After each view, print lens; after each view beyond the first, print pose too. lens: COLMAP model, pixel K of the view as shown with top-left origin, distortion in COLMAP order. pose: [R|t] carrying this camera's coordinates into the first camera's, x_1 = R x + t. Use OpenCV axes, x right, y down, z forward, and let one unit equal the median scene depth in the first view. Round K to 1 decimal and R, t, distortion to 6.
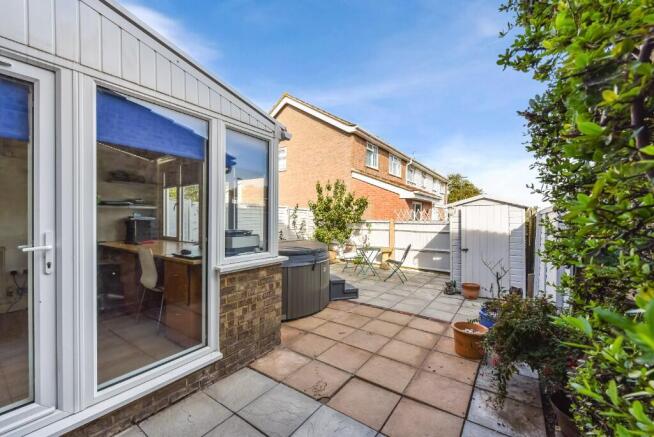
lens RADIAL K [[259.6, 0, 330.1], [0, 259.6, 220.8], [0, 0, 1]] dist [-0.003282, -0.001657]
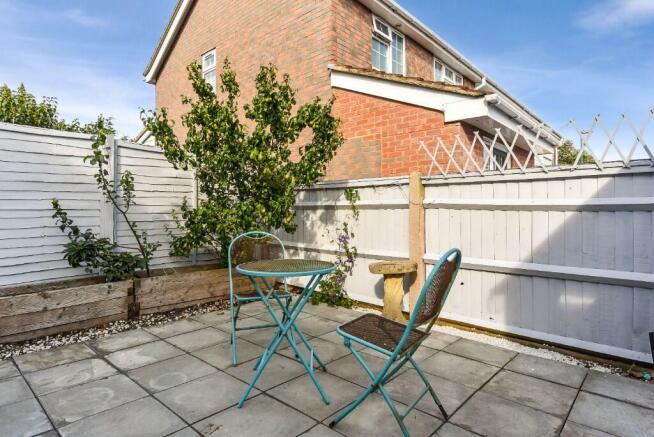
lens RADIAL K [[365.2, 0, 324.6], [0, 365.2, 216.7], [0, 0, 1]] dist [-0.003917, -0.000485]
pose [[0.993894, -0.001812, -0.110325, 0.171898], [0.001130, 0.999980, -0.006249, 0.051594], [0.110334, 0.006086, 0.993876, 0.526544]]
